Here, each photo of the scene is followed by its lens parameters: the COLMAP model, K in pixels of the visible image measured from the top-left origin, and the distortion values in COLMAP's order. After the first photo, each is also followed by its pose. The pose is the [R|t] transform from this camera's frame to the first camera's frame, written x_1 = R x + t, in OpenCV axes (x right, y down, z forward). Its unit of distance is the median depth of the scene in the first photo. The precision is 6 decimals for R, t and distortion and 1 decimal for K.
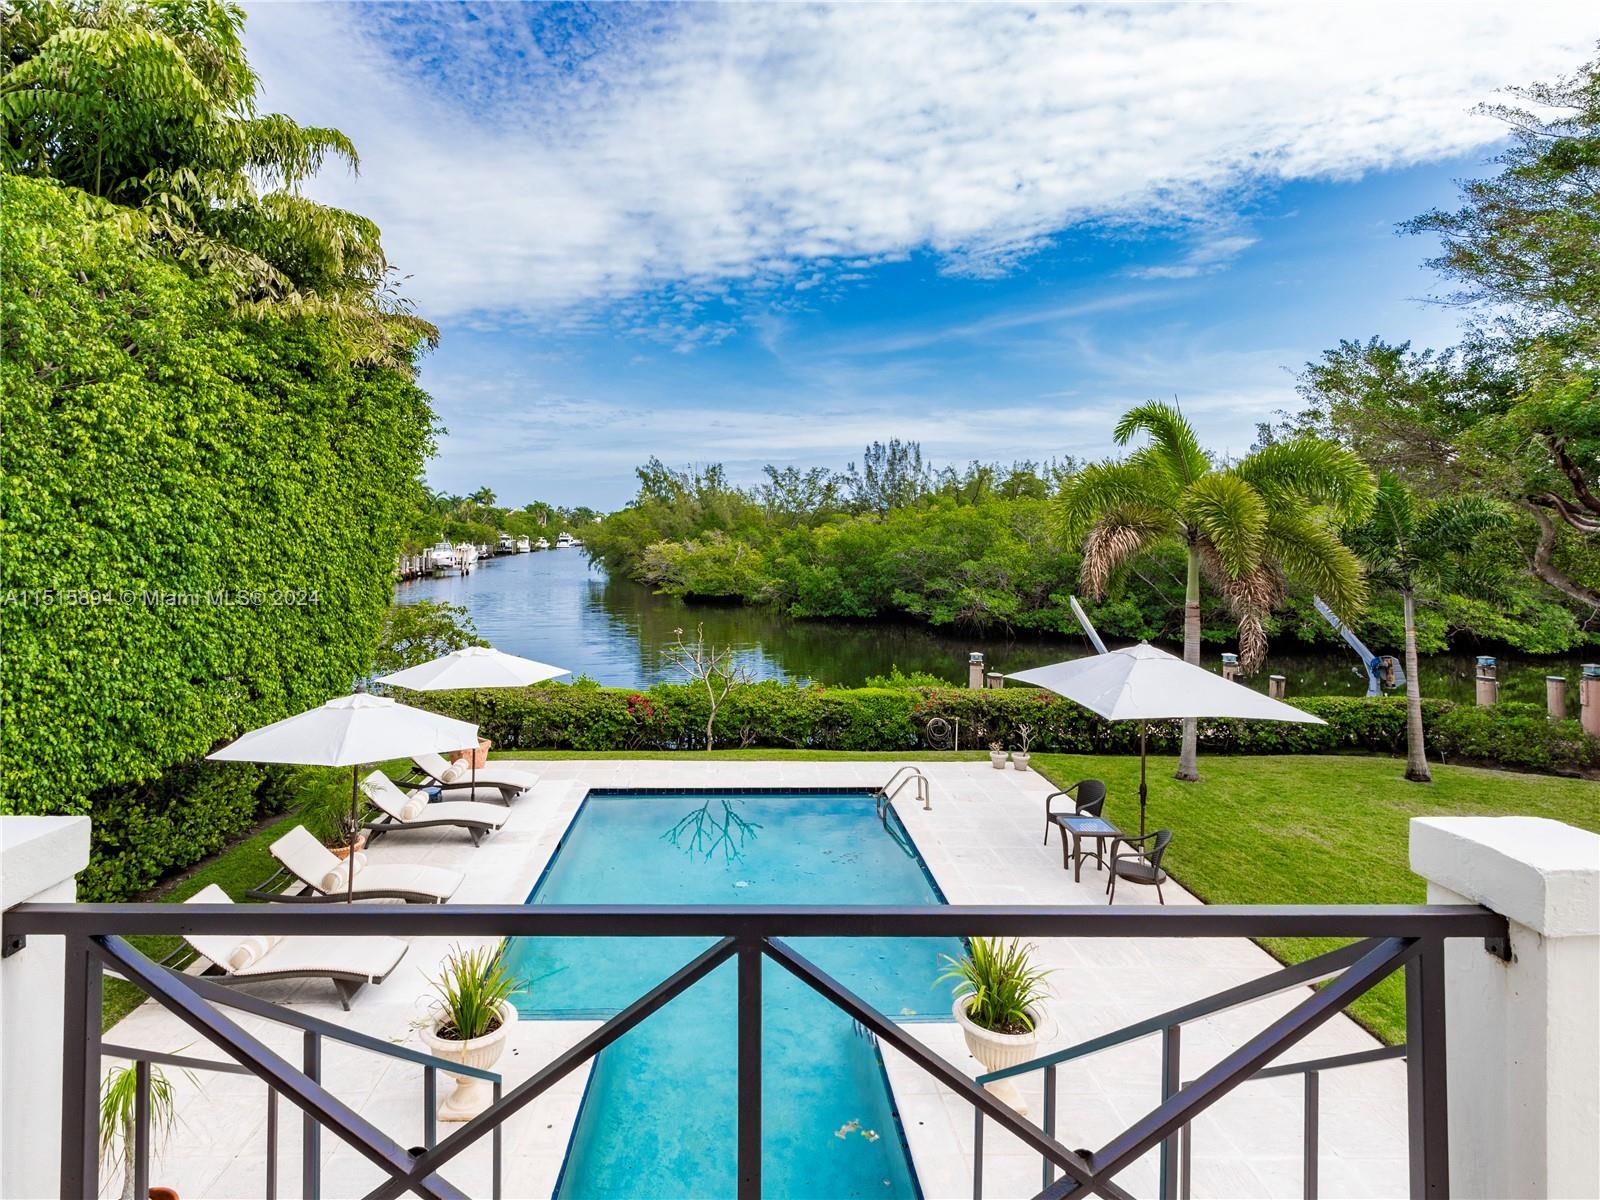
lens RADIAL K [[851.3, 0, 797.8], [0, 851.3, 519.4], [0, 0, 1]] dist [-0.001508, -0.000212]
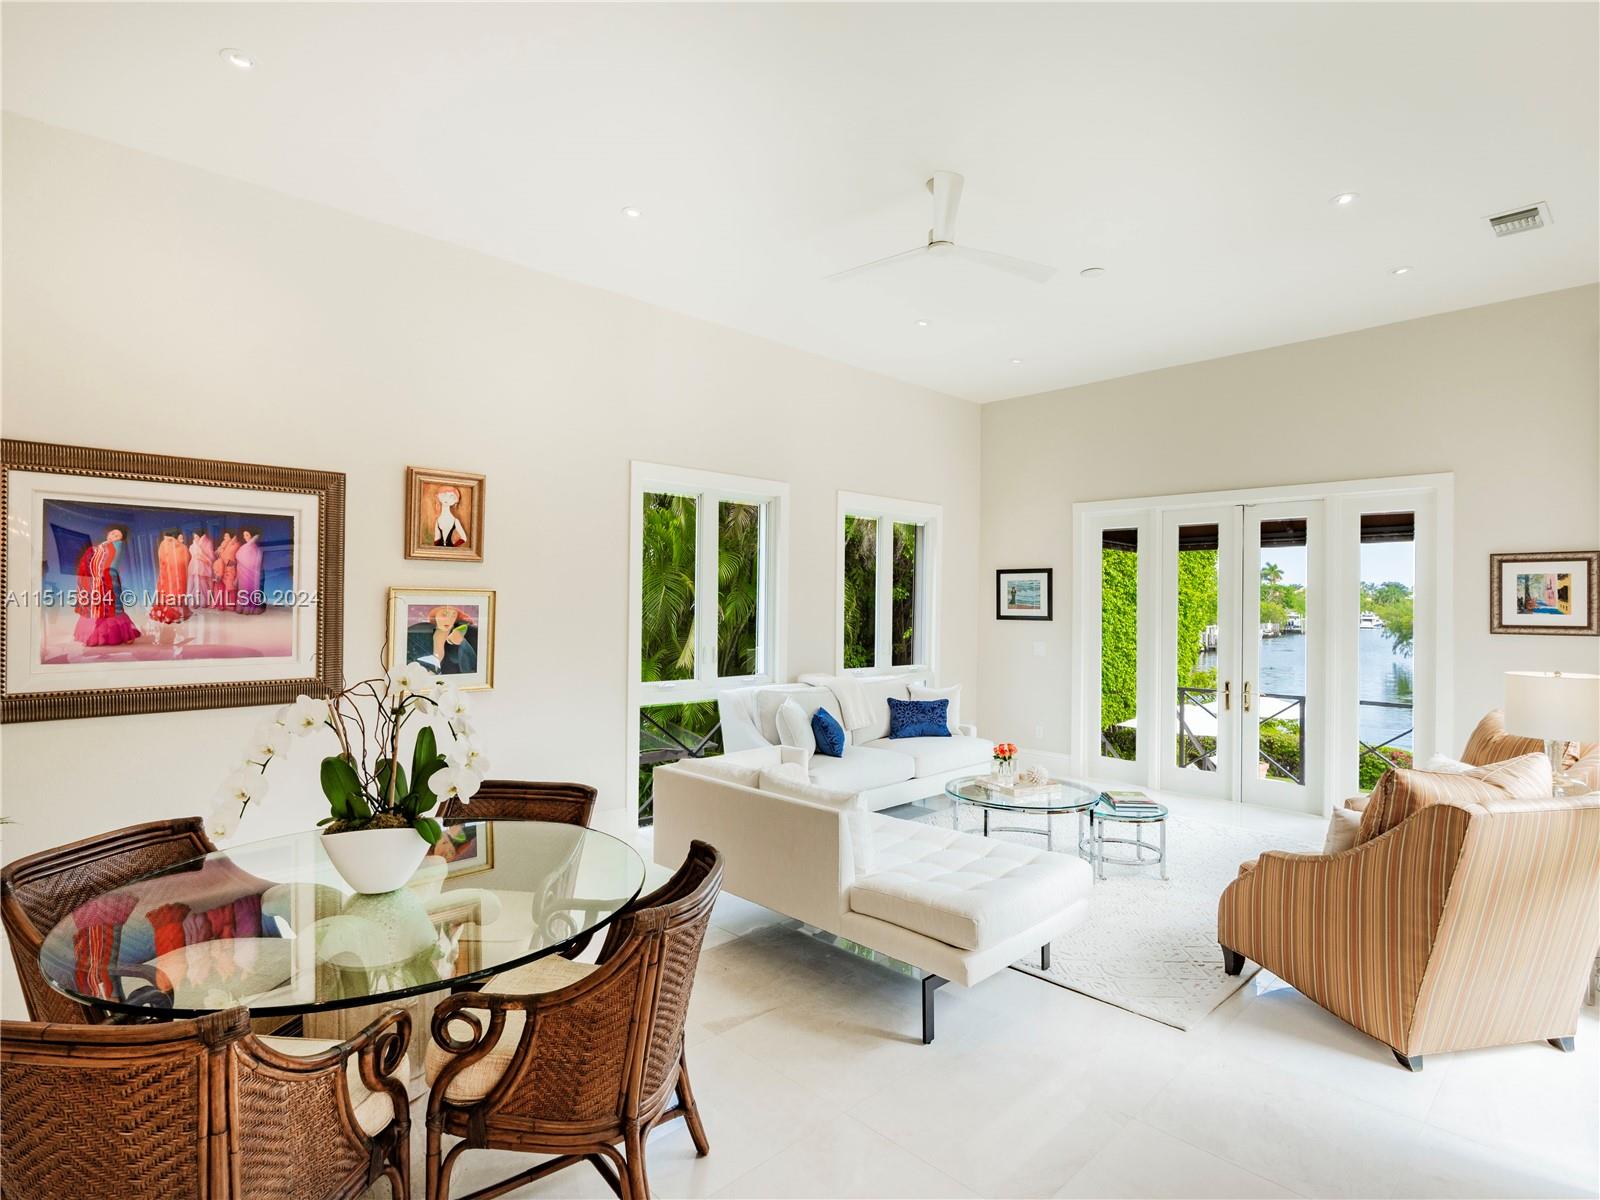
lens RADIAL K [[827.1, 0, 801.8], [0, 827.1, 596.7], [0, 0, 1]] dist [0.000287, -0.000111]
pose [[0.646252, -0.003429, -0.763116, 0.046837], [0.003471, 0.999993, -0.001554, -0.004710], [0.763116, -0.001645, 0.646259, -0.118328]]
